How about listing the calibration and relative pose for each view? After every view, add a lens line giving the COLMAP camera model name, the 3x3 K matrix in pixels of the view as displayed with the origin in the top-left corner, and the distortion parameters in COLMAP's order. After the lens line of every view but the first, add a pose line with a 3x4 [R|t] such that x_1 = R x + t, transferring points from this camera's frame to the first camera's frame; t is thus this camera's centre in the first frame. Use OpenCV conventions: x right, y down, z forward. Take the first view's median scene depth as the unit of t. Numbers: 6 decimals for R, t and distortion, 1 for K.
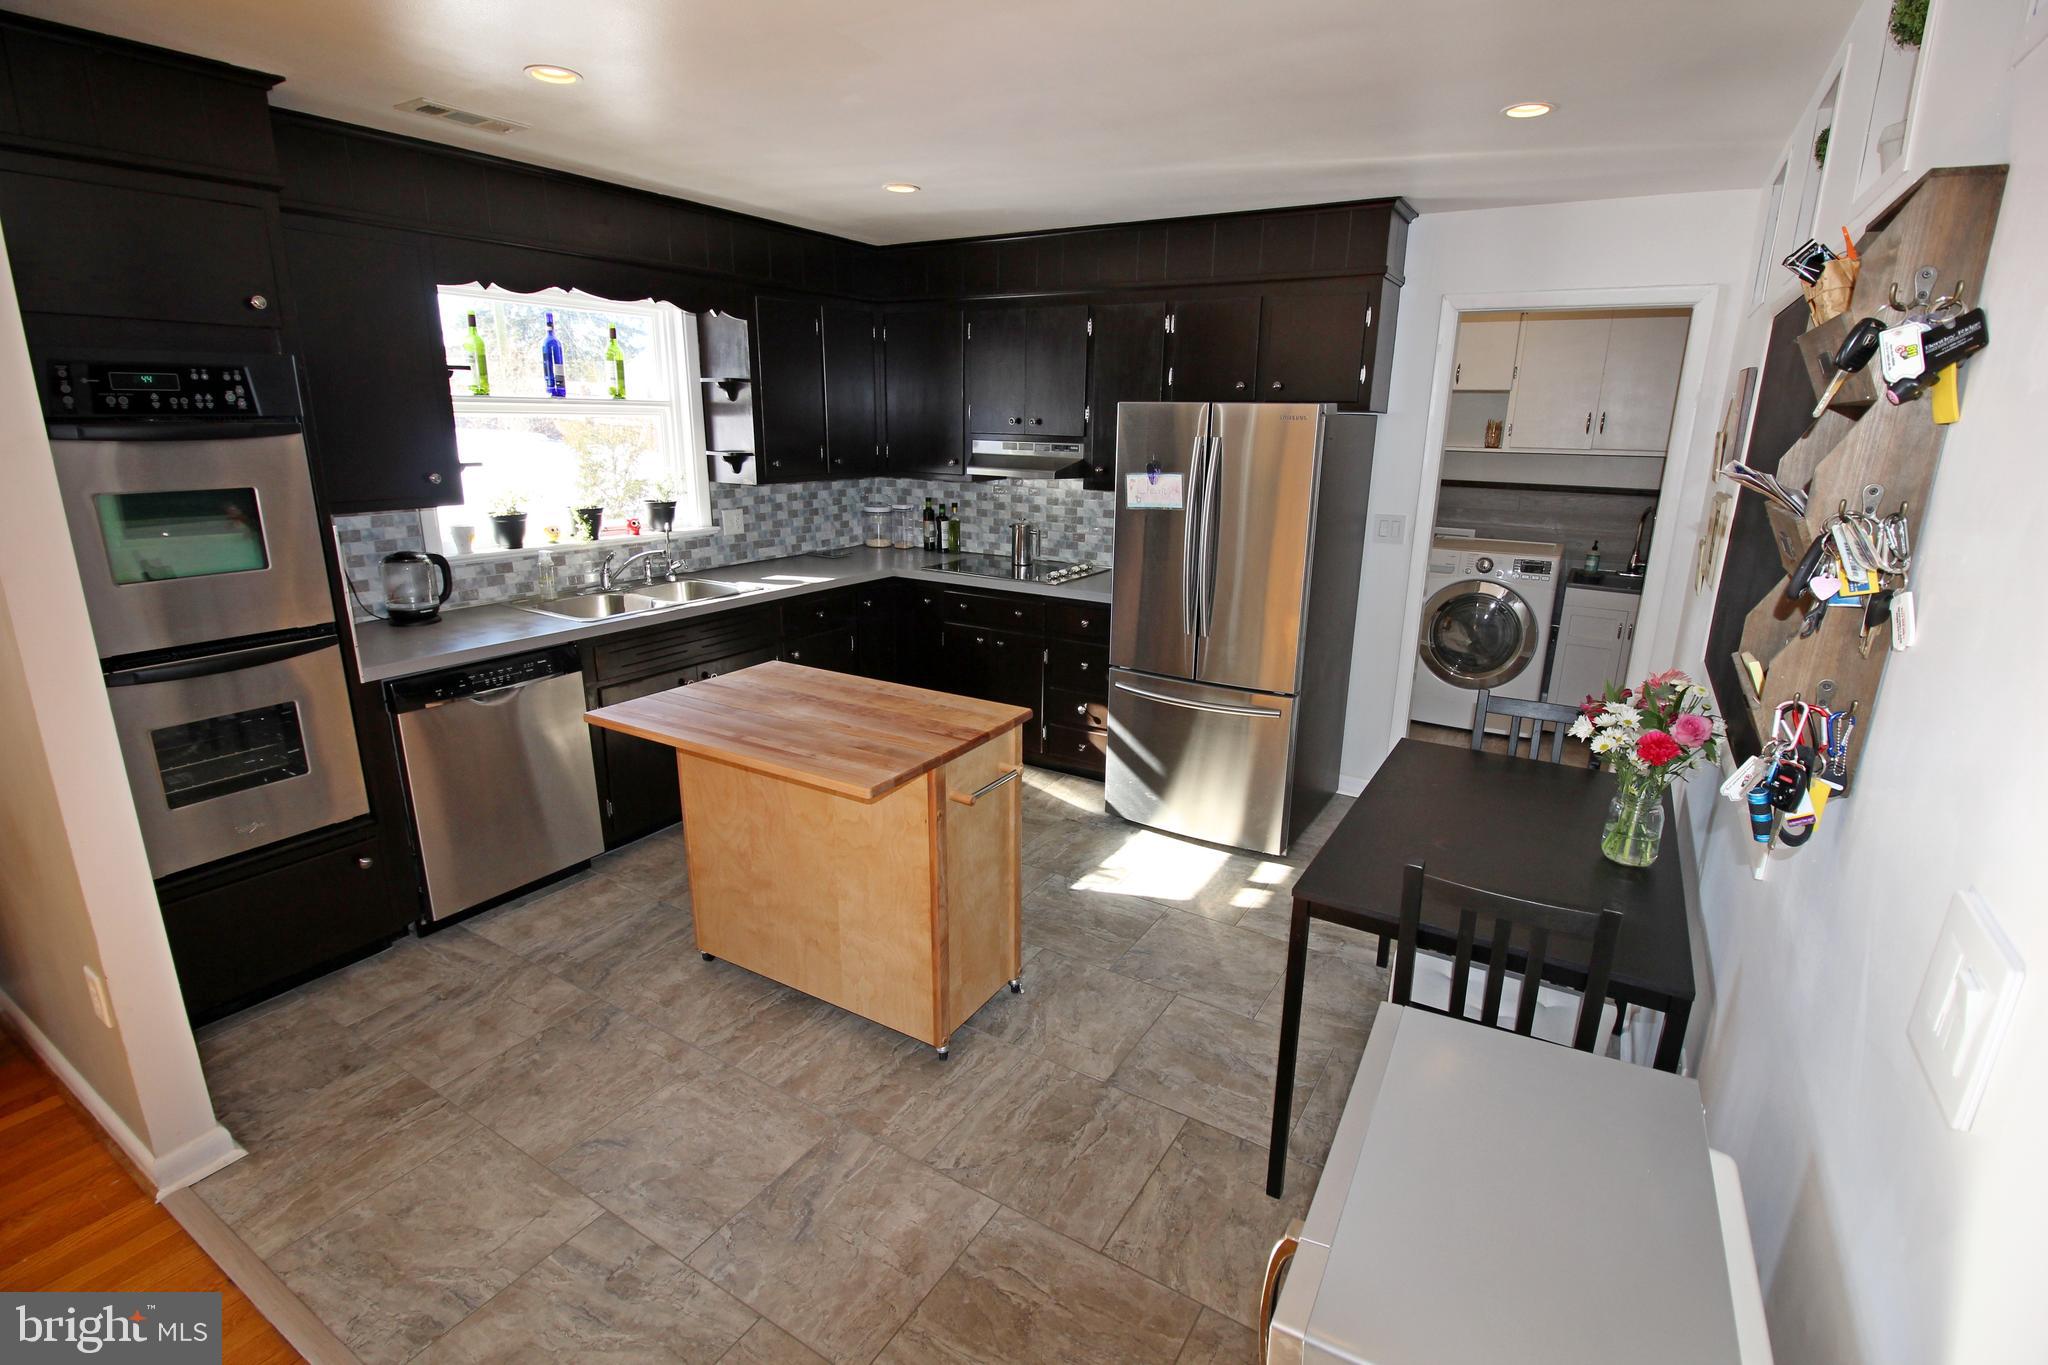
lens RADIAL K [[942.1, 0, 1047.9], [0, 942.1, 681.5], [0, 0, 1]] dist [-0.007106, -0.007141]
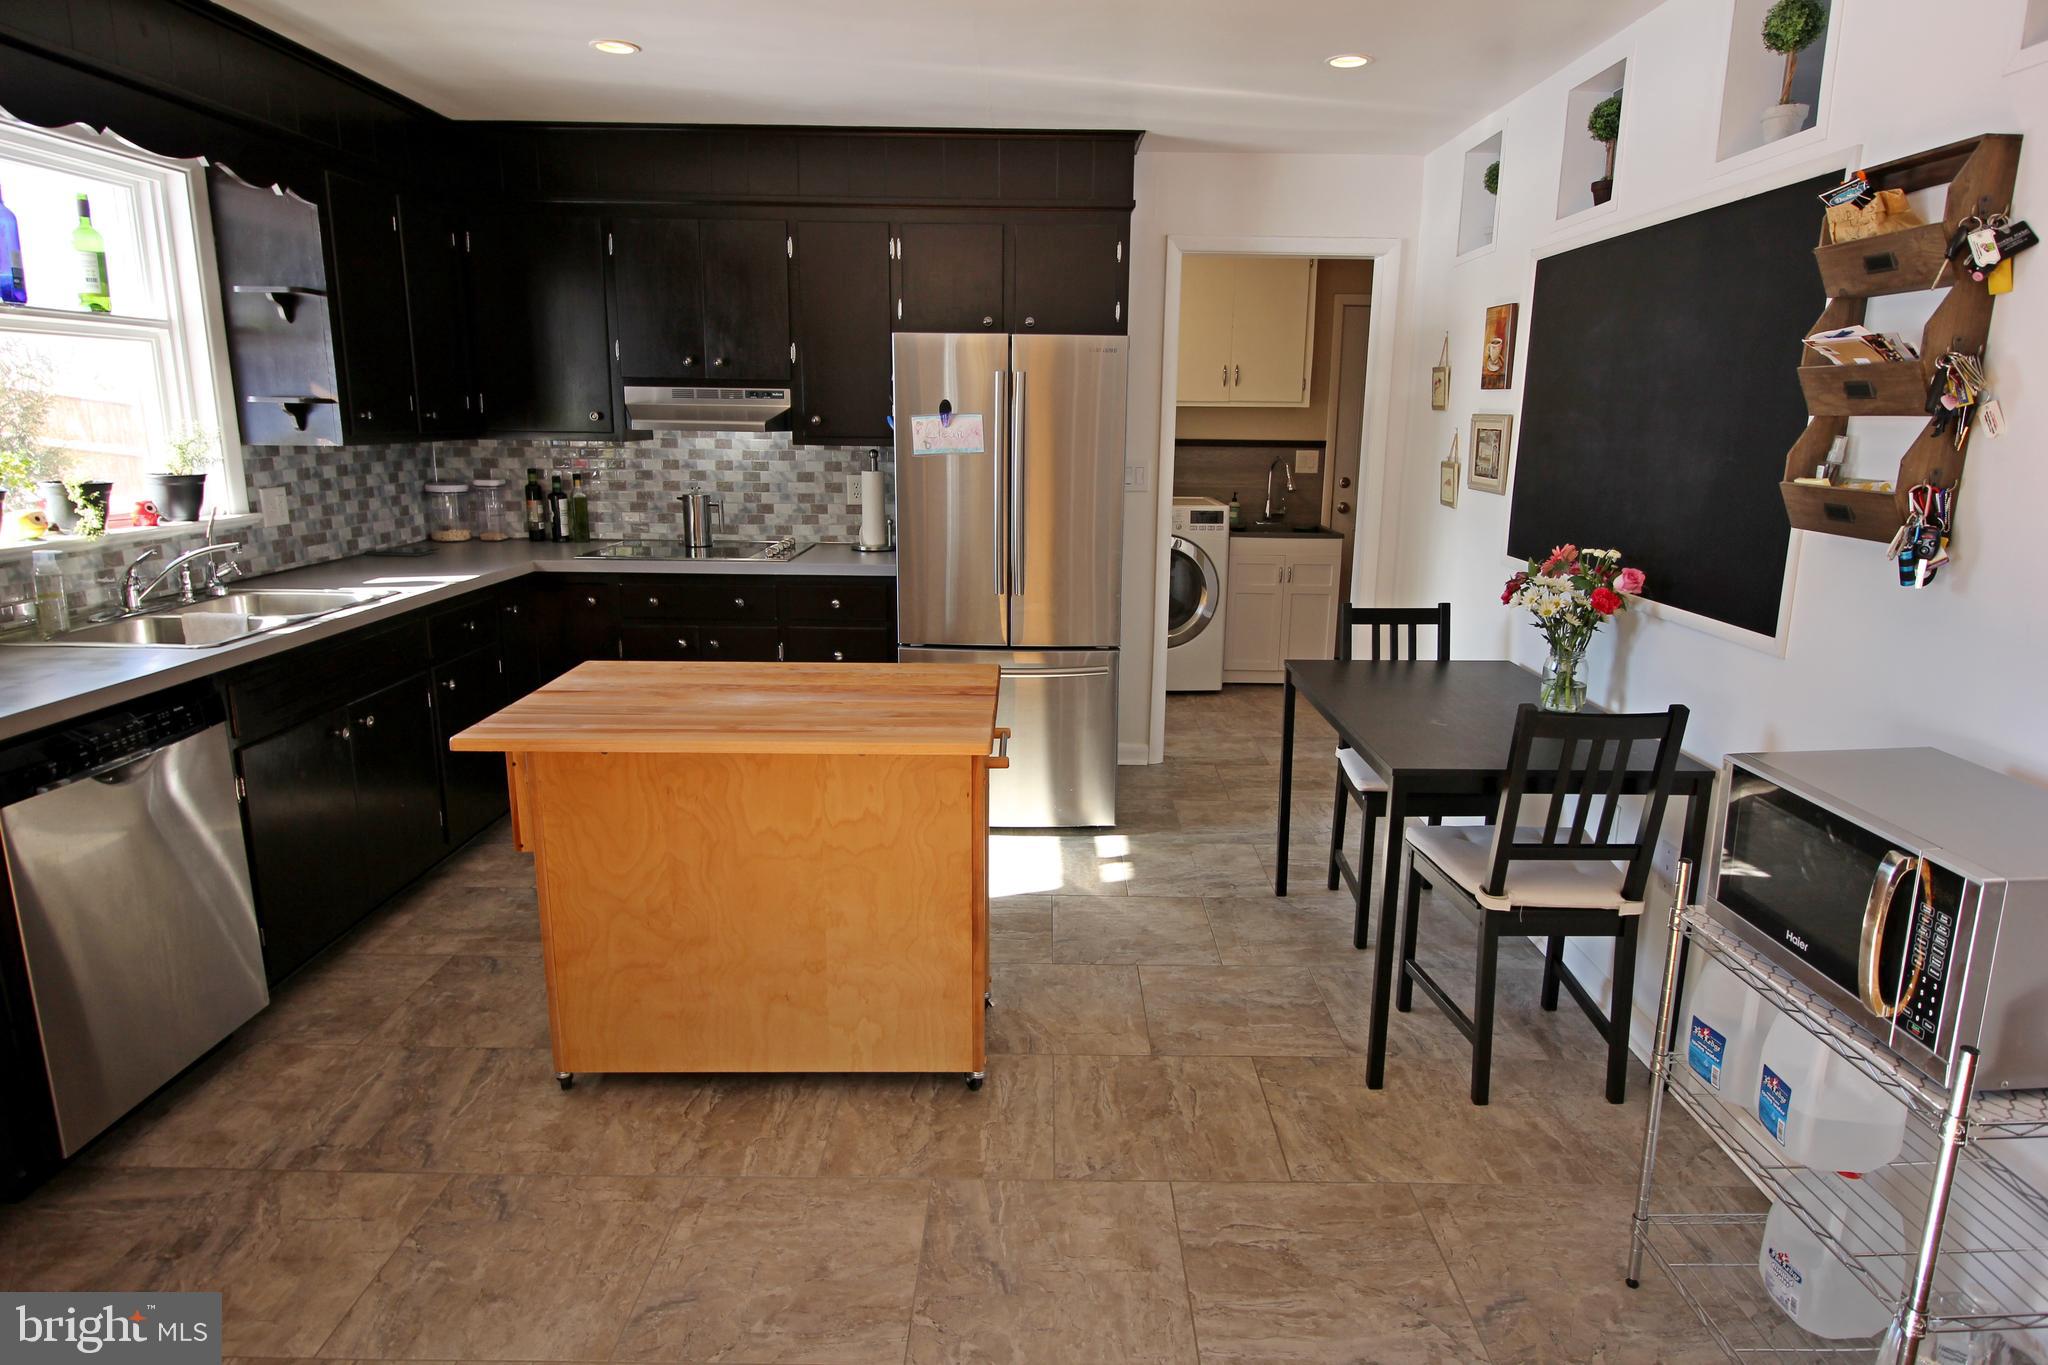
lens RADIAL K [[1175.5, 0, 1046.4], [0, 1175.5, 683.1], [0, 0, 1]] dist [0.004714, -0.008646]
pose [[0.857605, -0.121782, 0.499683, -0.332048], [0.140420, 0.990092, 0.000302, 0.033296], [-0.494769, 0.069907, 0.866208, 0.024085]]
